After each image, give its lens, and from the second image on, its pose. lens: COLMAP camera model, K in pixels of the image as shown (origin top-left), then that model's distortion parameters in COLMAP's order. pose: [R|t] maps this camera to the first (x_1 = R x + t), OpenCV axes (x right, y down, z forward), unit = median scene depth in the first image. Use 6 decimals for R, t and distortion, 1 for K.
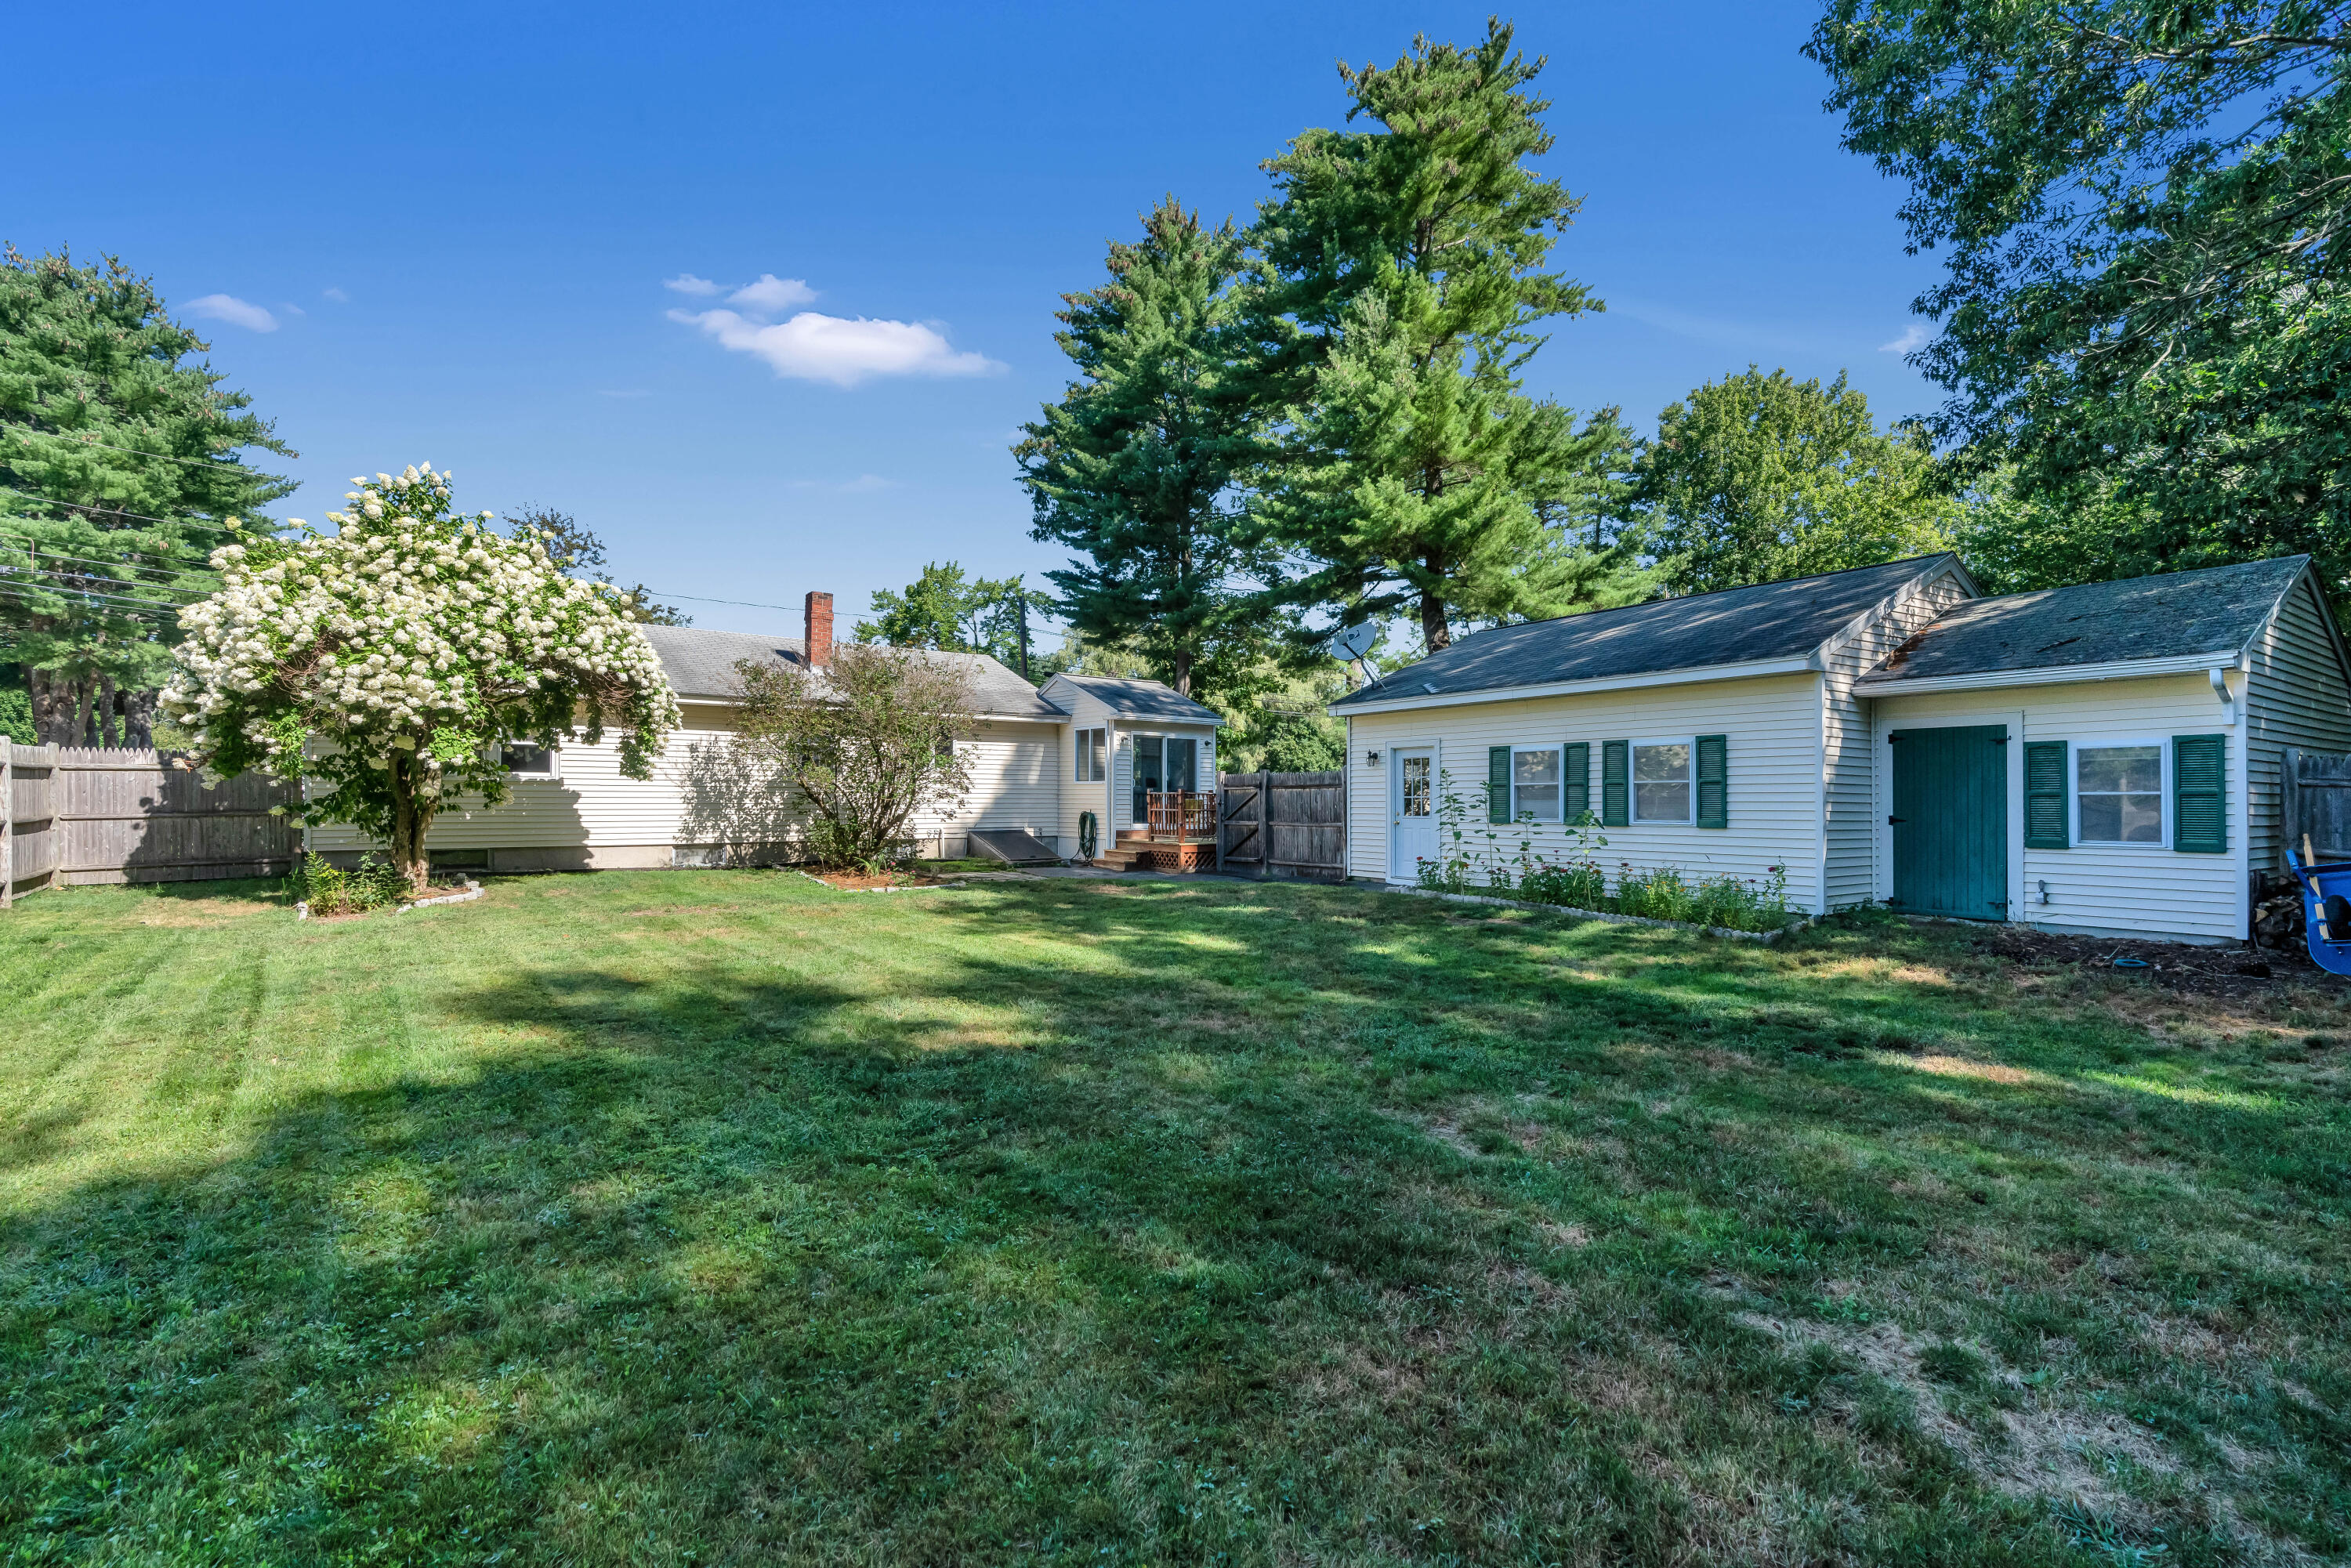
lens RADIAL K [[1051.4, 0, 1175.5], [0, 1051.4, 784.0], [0, 0, 1]] dist [0.000107, 0.000307]
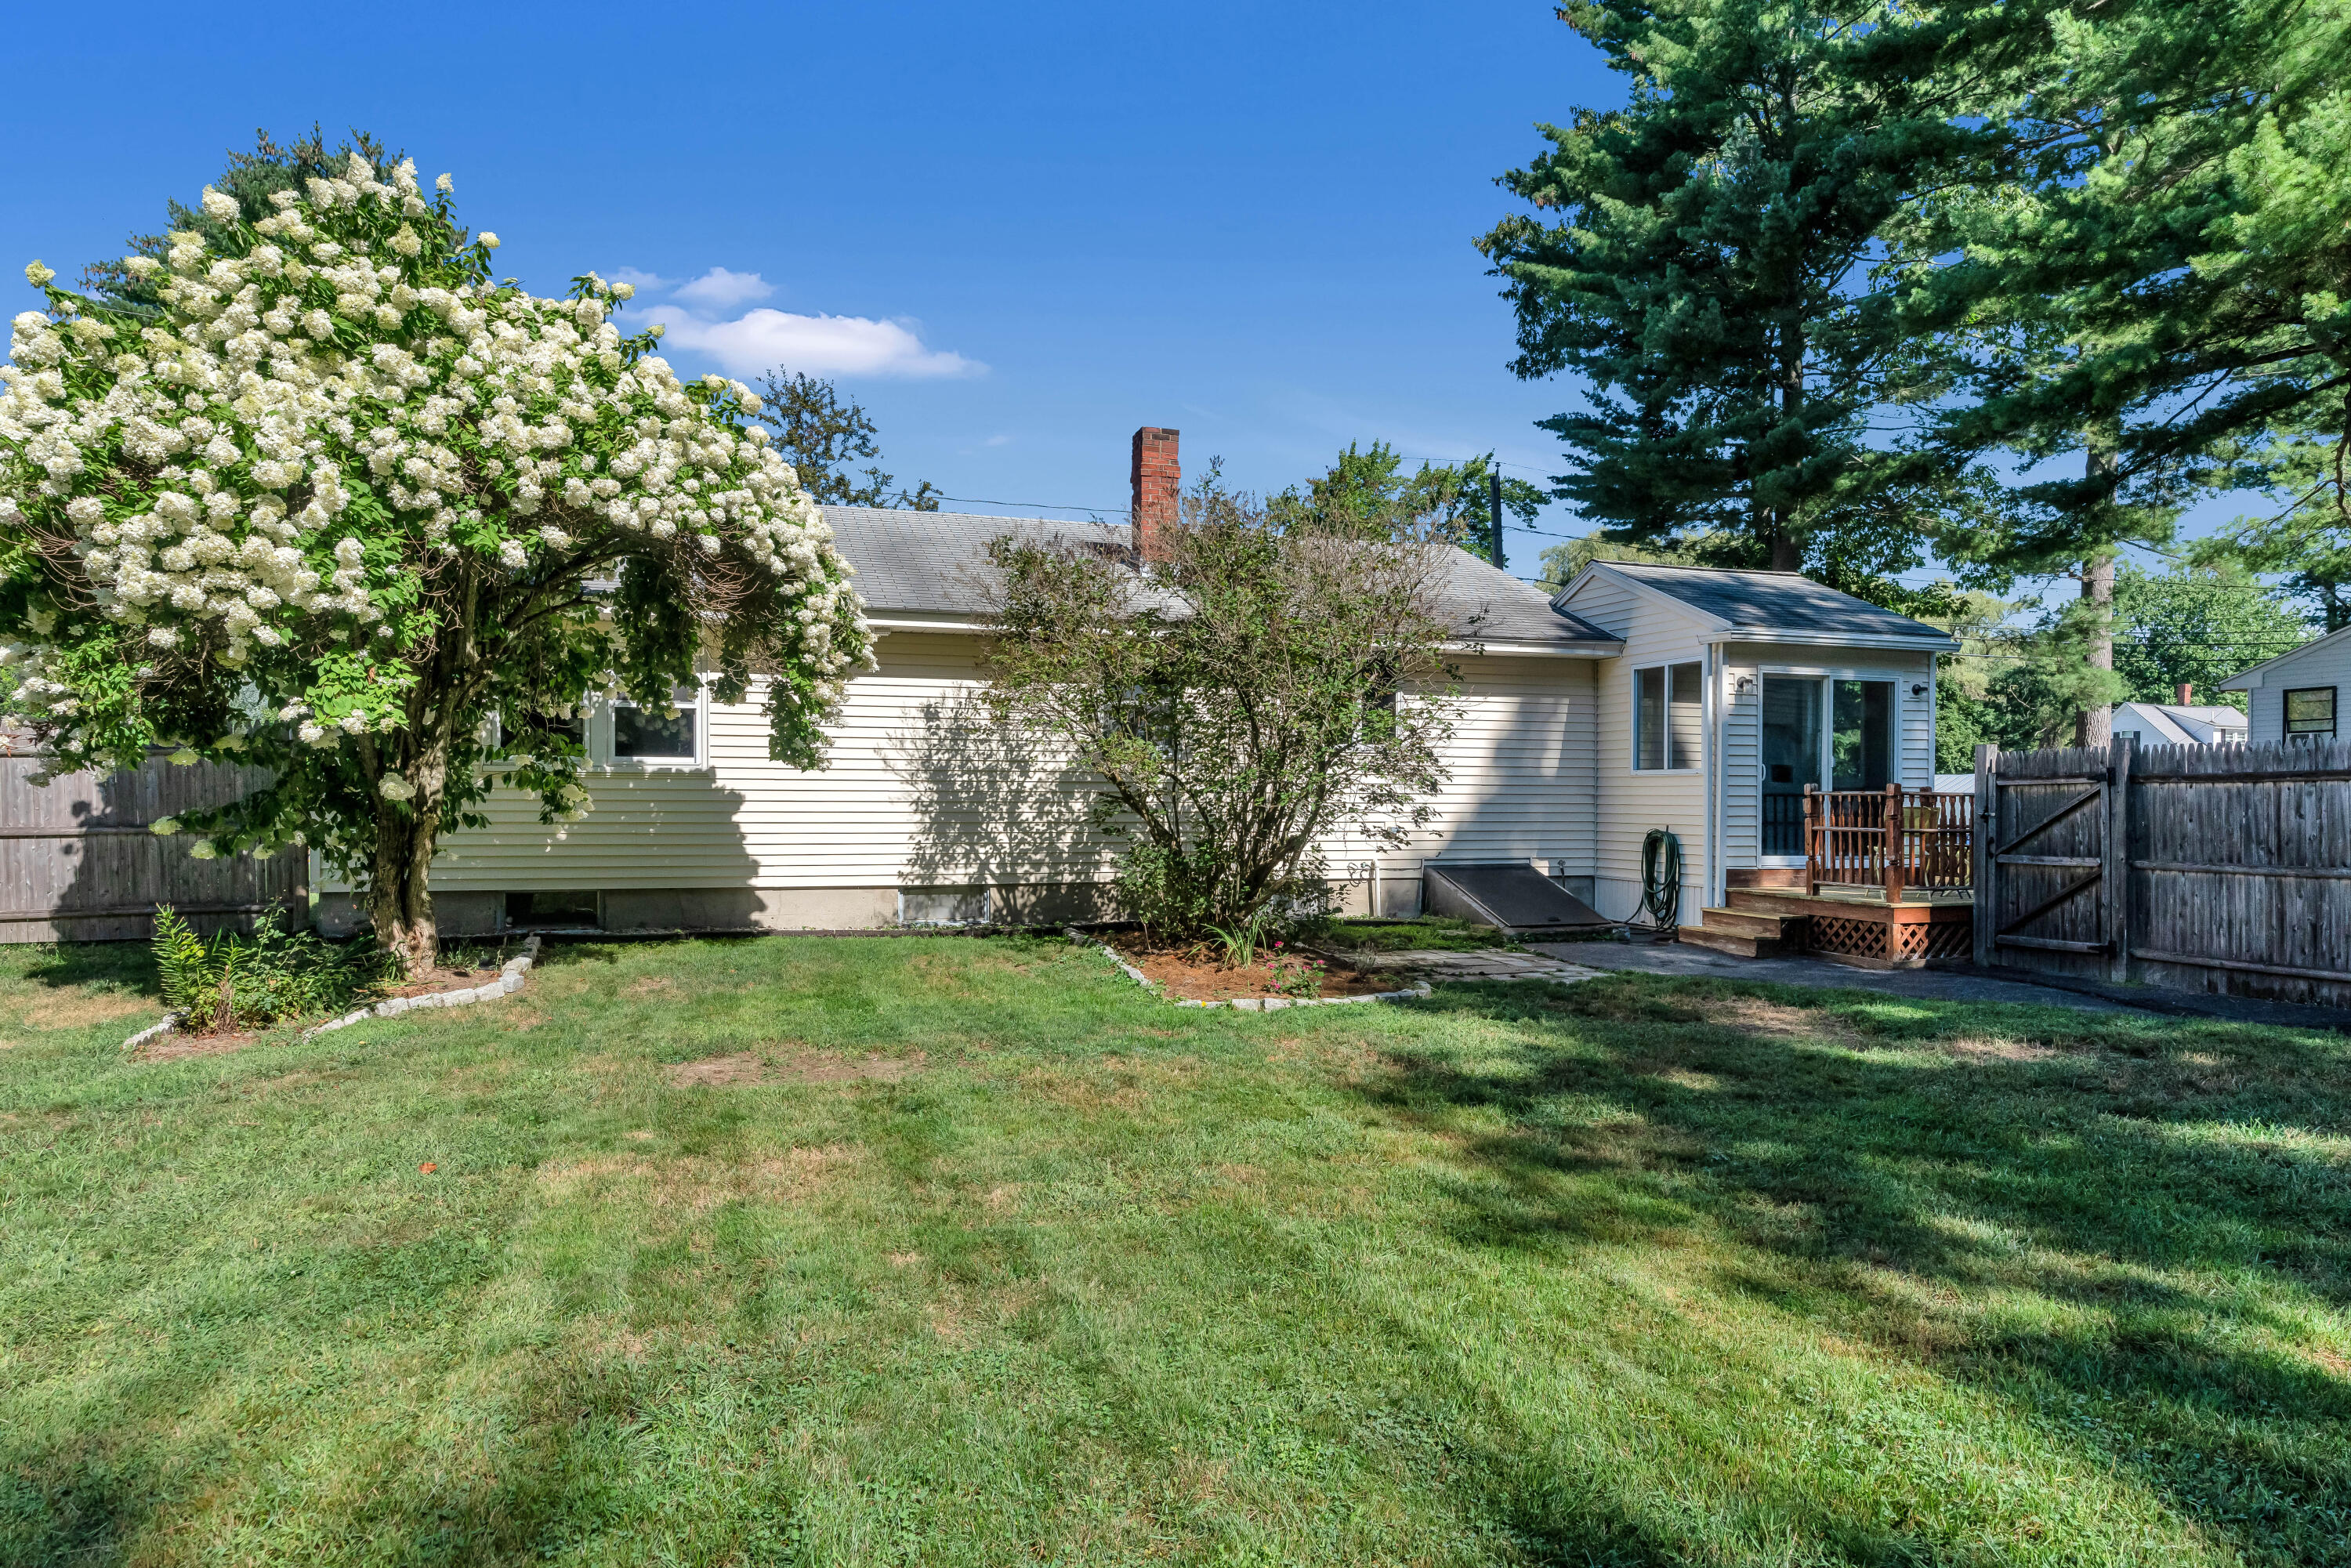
lens RADIAL K [[1441.4, 0, 1175.5], [0, 1441.4, 784.0], [0, 0, 1]] dist [-0.002903, -0.001995]
pose [[0.939617, -0.002825, -0.342218, -0.080323], [0.003516, 0.999993, 0.001397, 0.002927], [0.342211, -0.002516, 0.939620, 0.332839]]
